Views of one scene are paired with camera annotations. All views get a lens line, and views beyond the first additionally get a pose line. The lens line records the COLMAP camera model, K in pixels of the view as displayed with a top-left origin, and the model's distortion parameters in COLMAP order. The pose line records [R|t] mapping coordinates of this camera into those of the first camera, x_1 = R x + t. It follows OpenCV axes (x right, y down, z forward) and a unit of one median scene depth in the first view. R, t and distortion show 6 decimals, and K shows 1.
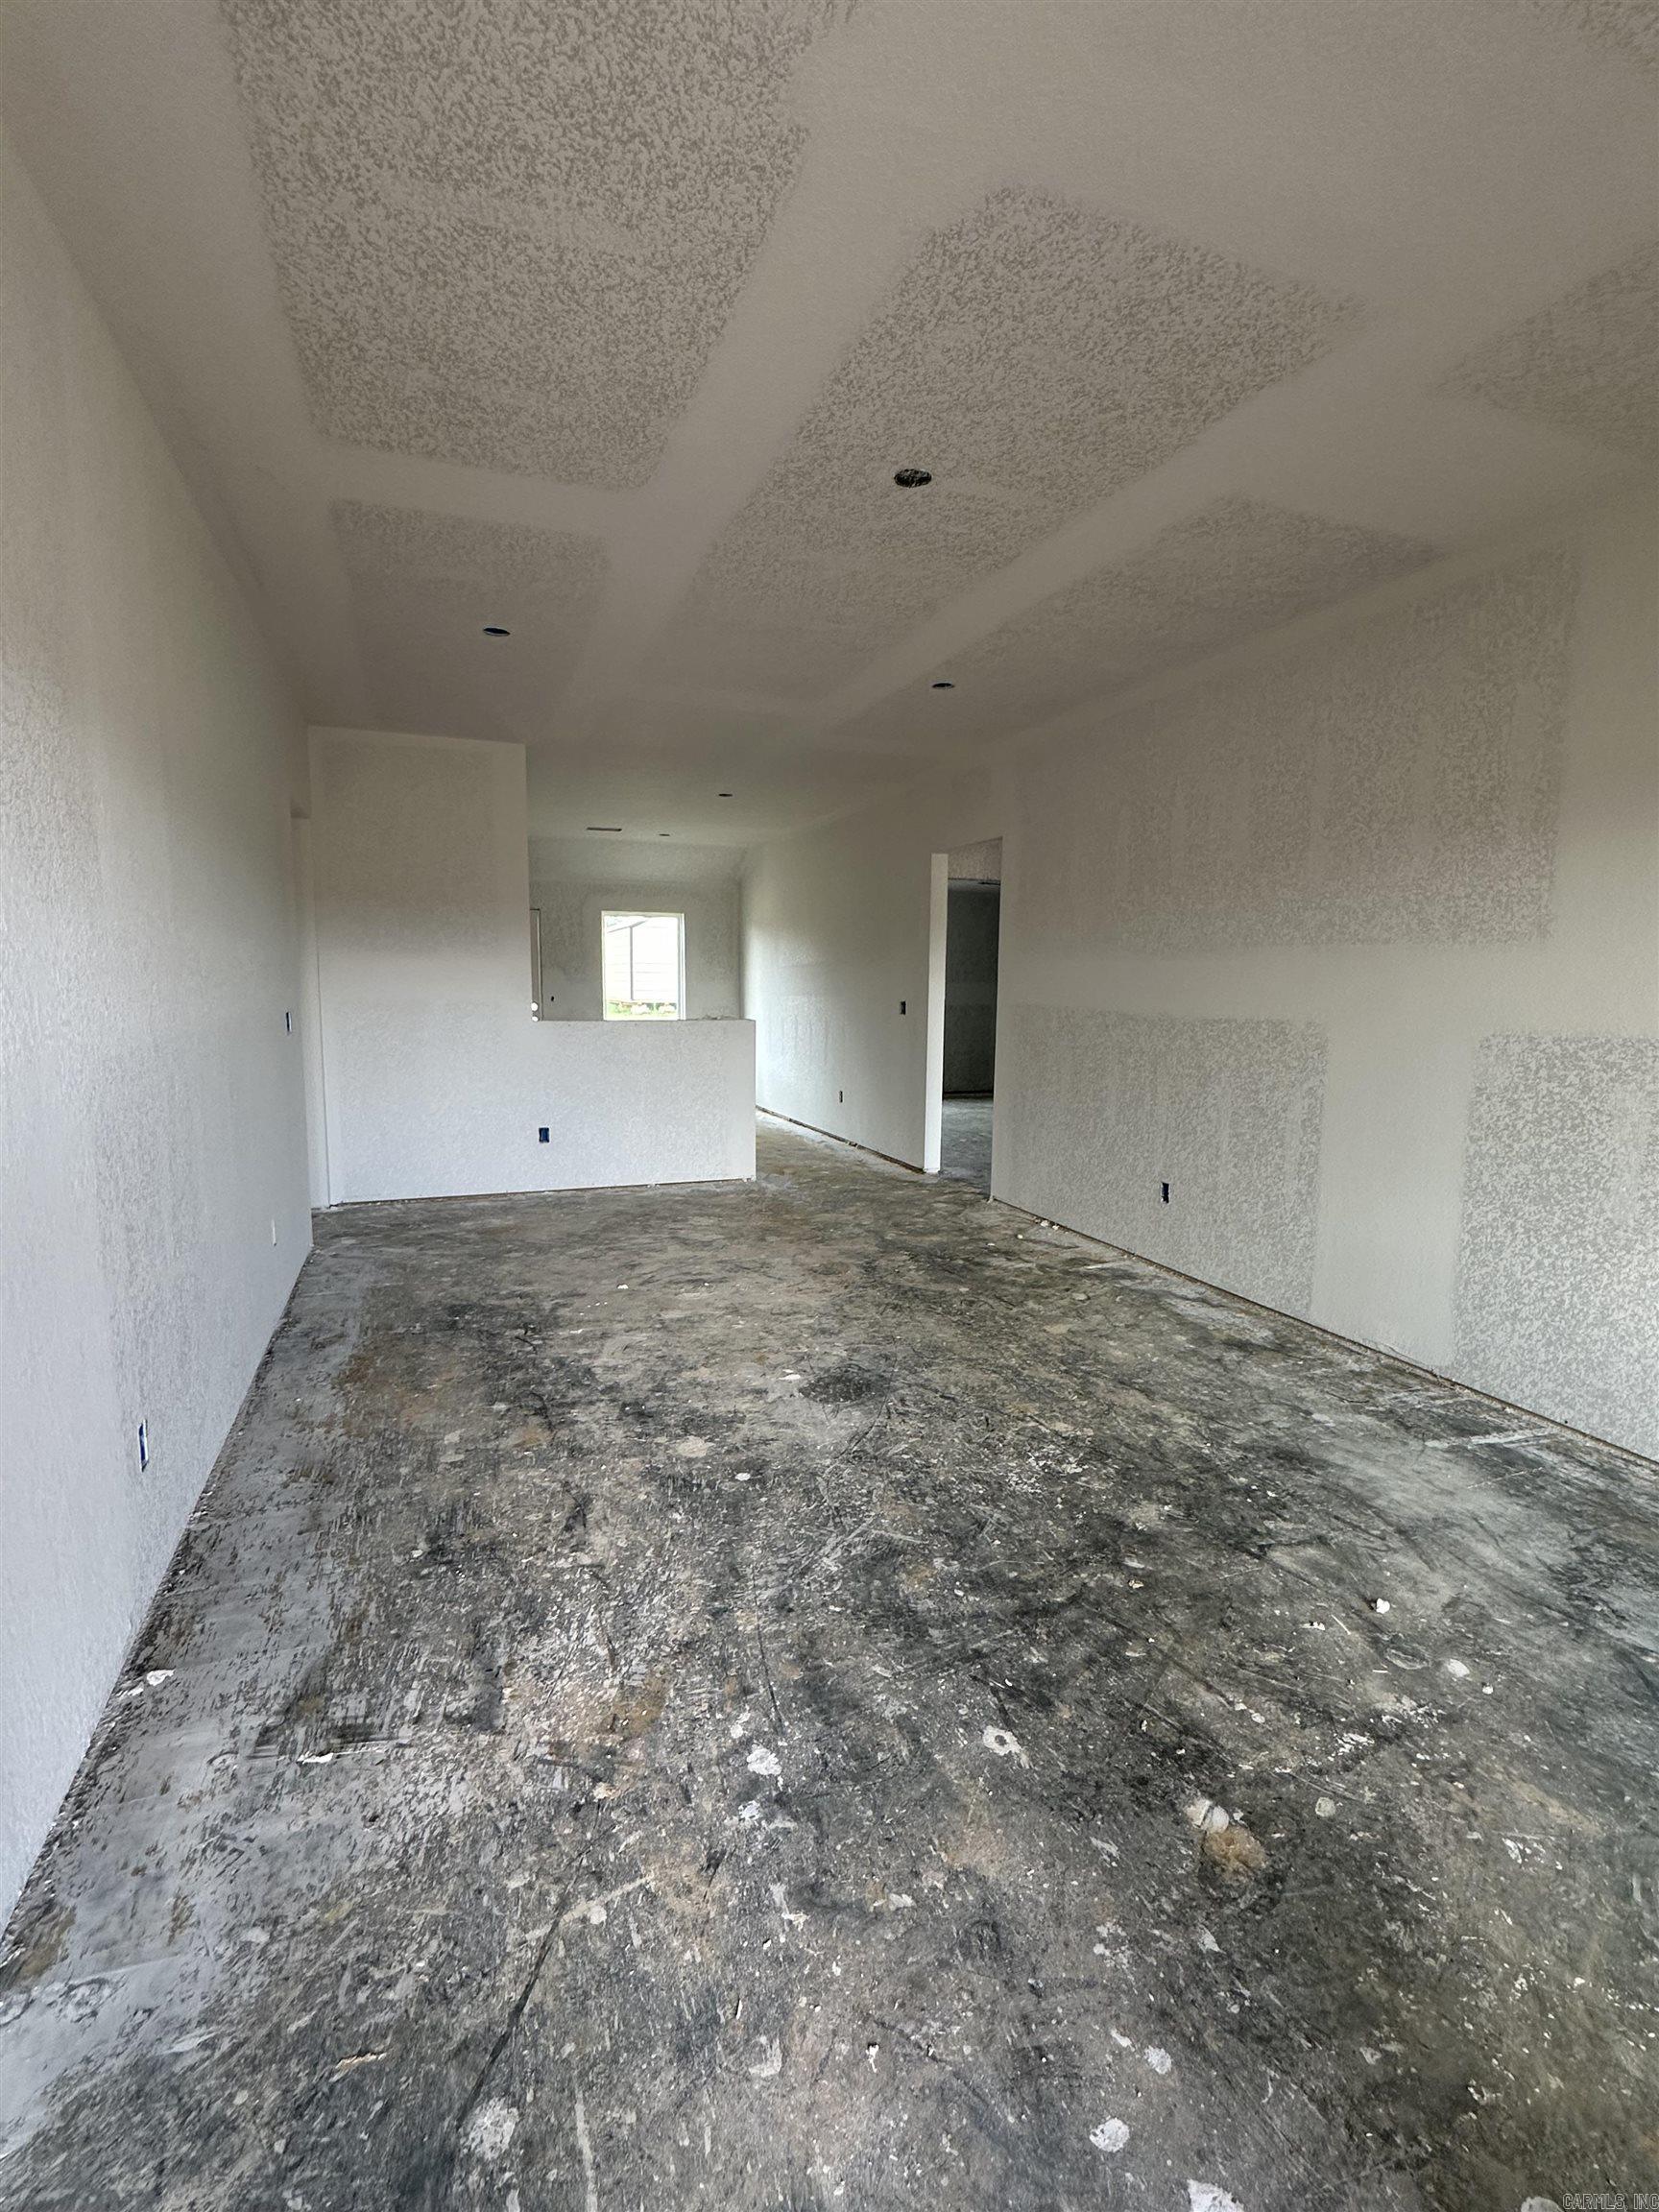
lens RADIAL K [[1042.9, 0, 829.5], [0, 1042.9, 1106.0], [0, 0, 1]] dist [-0.002491, 0.000186]
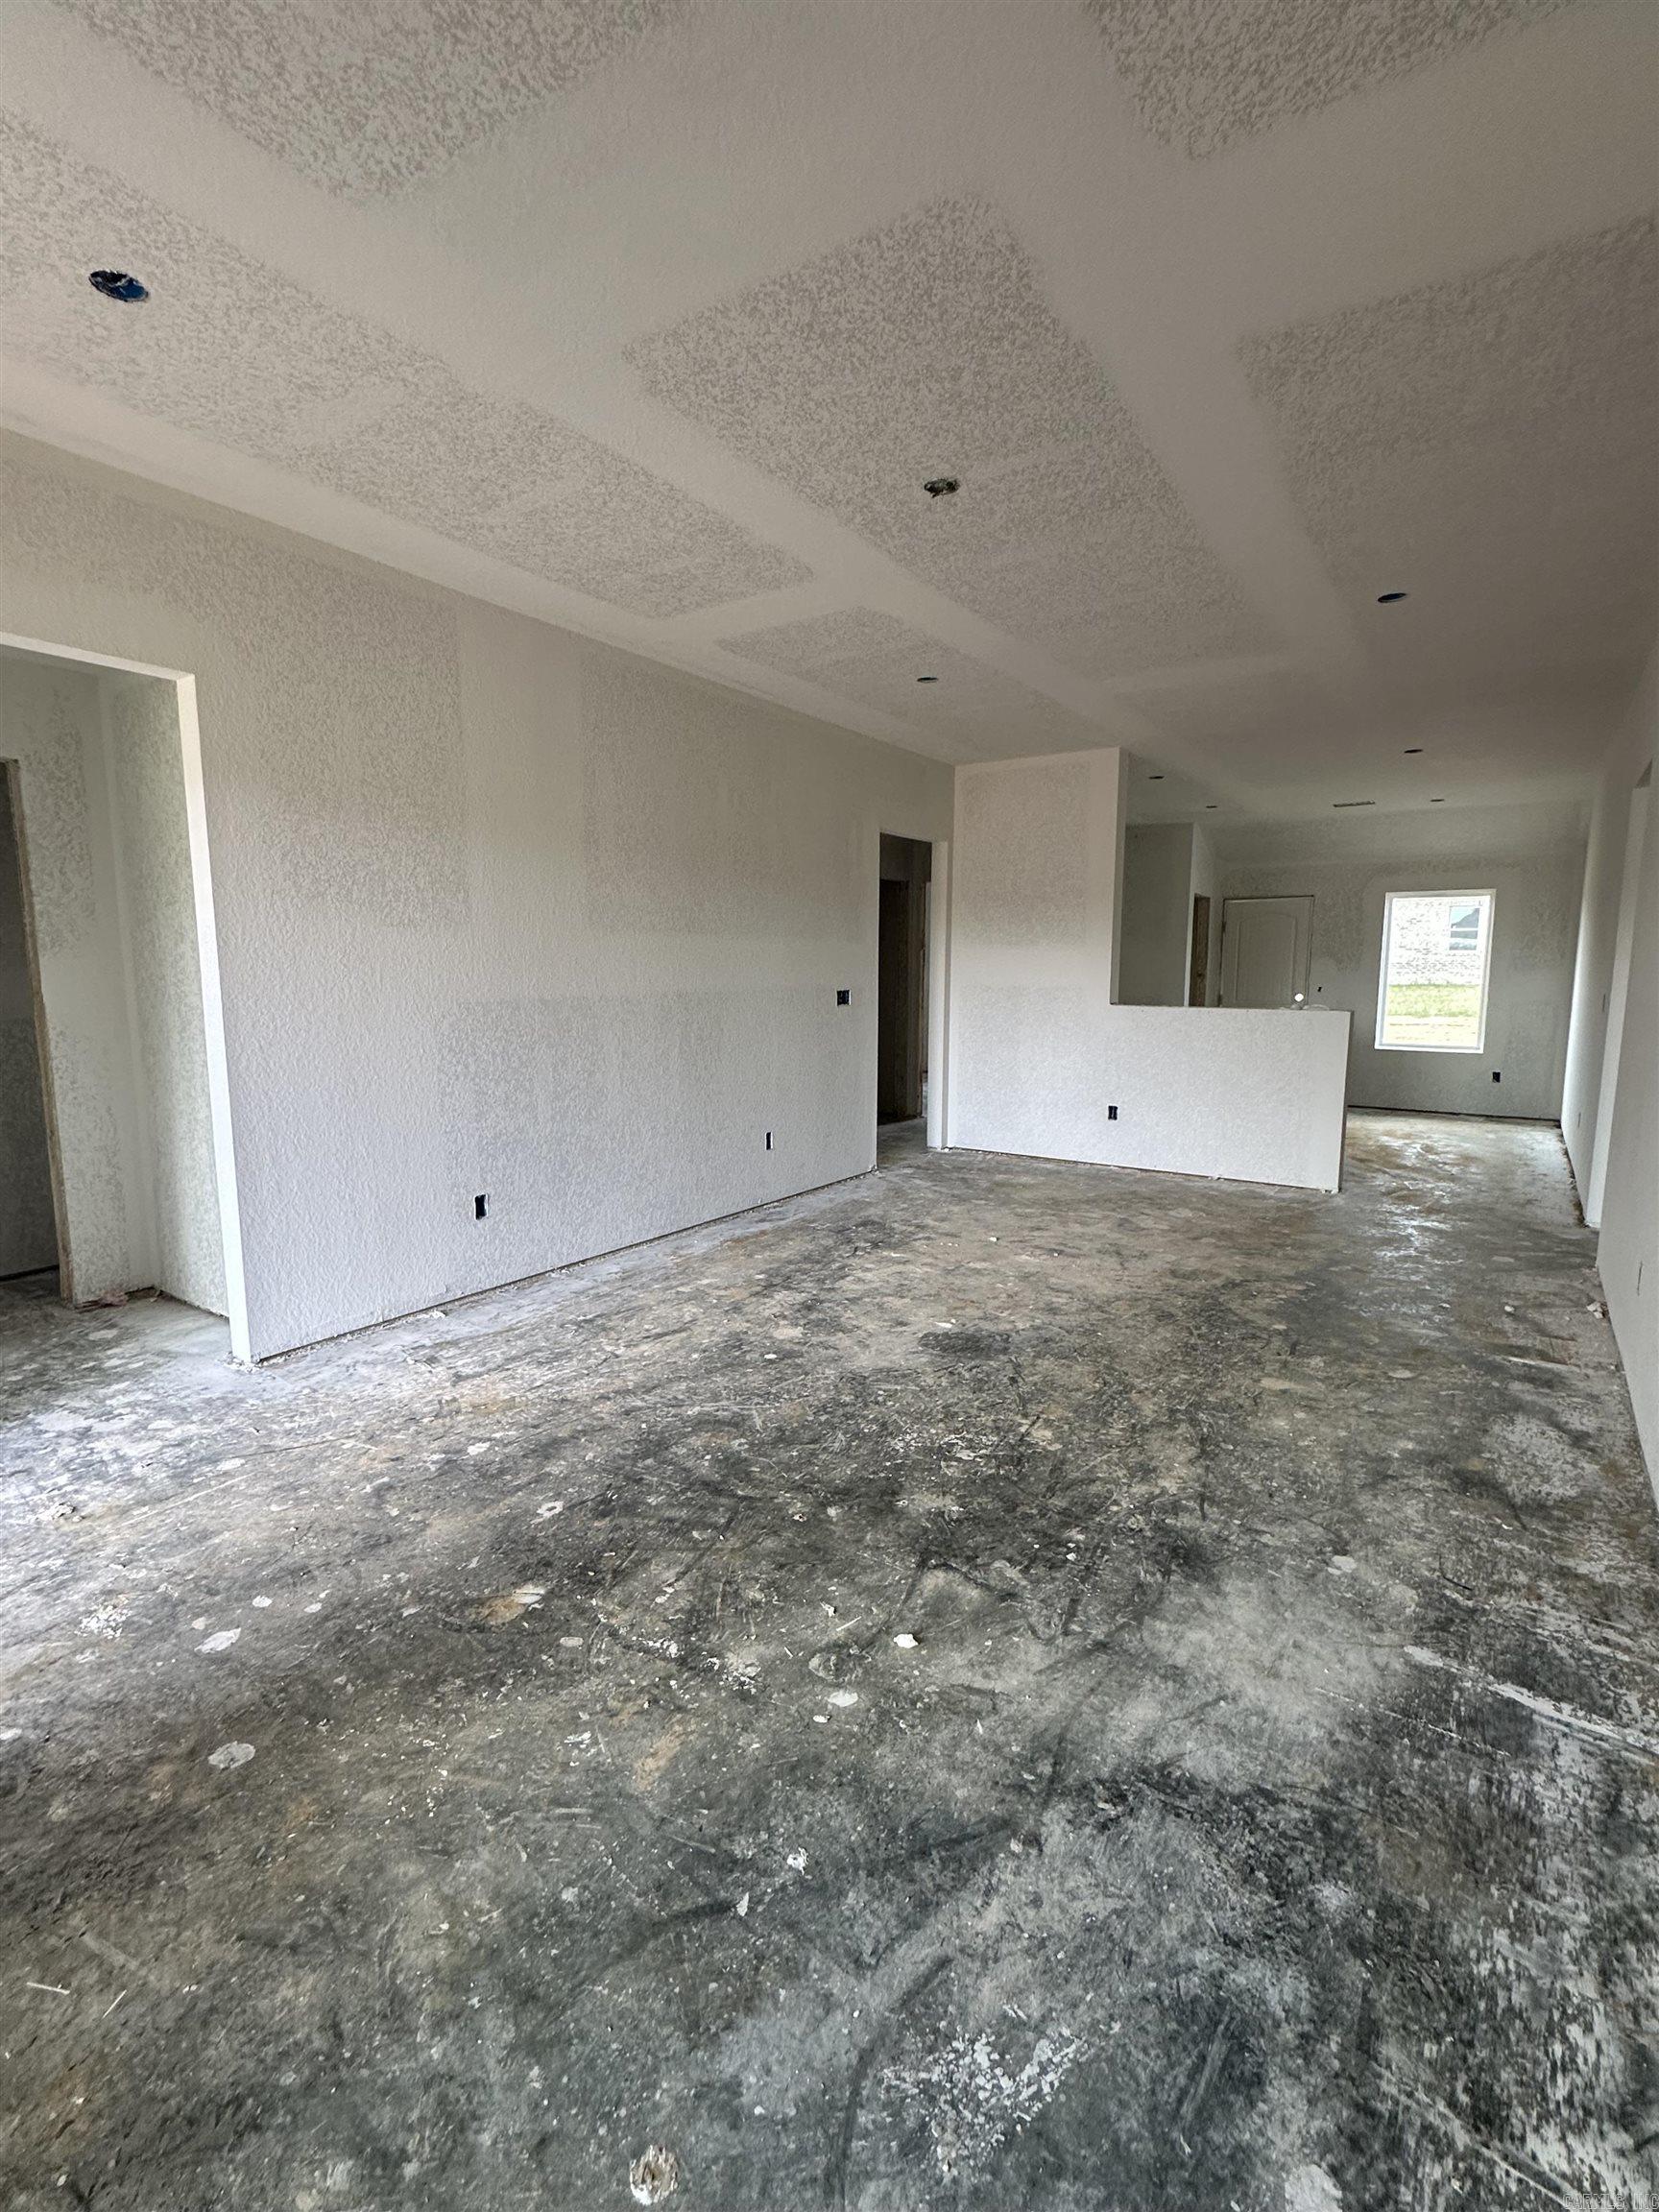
lens RADIAL K [[1029.0, 0, 800.8], [0, 1029.0, 1109.1], [0, 0, 1]] dist [-0.003403, -0.000355]
pose [[0.557143, 0.106385, -0.823574, 0.869347], [-0.098328, 0.993234, 0.061783, -0.020232], [0.824575, 0.046559, 0.563834, 0.295436]]
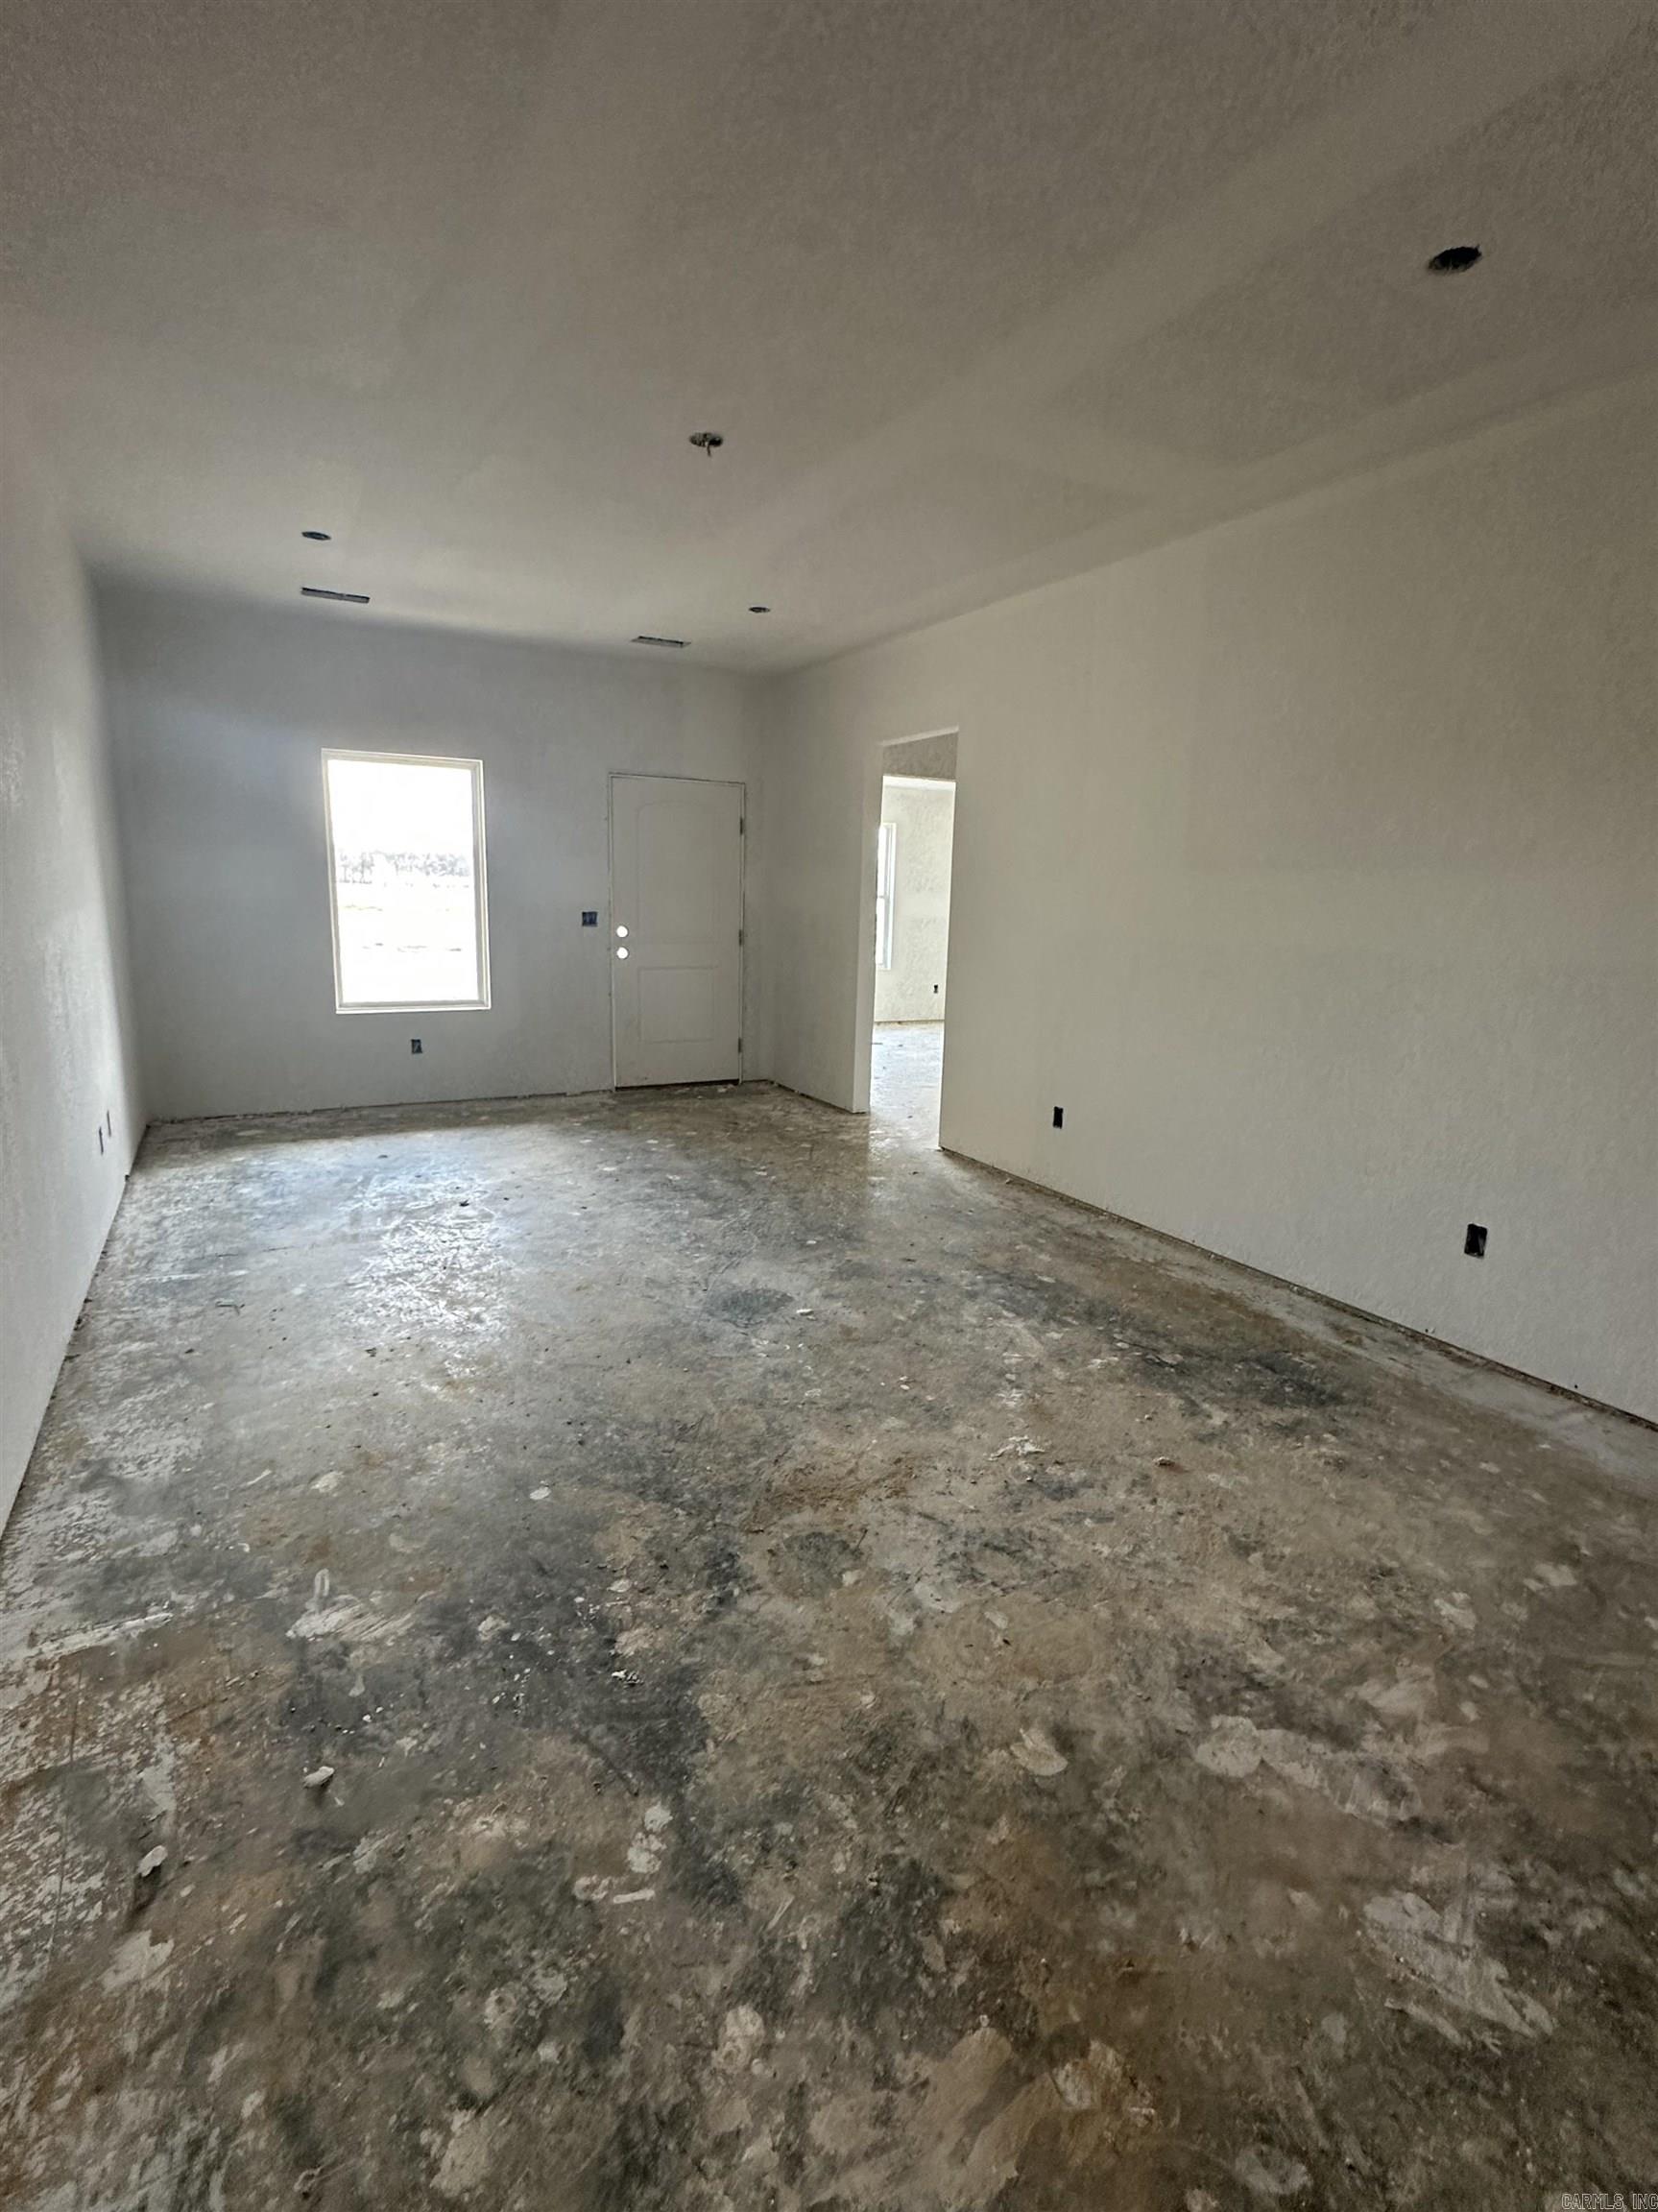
lens RADIAL K [[1042.9, 0, 829.0], [0, 1042.9, 1106.0], [0, 0, 1]] dist [-0.002491, 0.000186]
pose [[-0.990057, -0.008287, -0.140421, 0.091575], [-0.052763, 0.947254, 0.316109, -0.263711], [0.130395, 0.320375, -0.938273, 2.151426]]
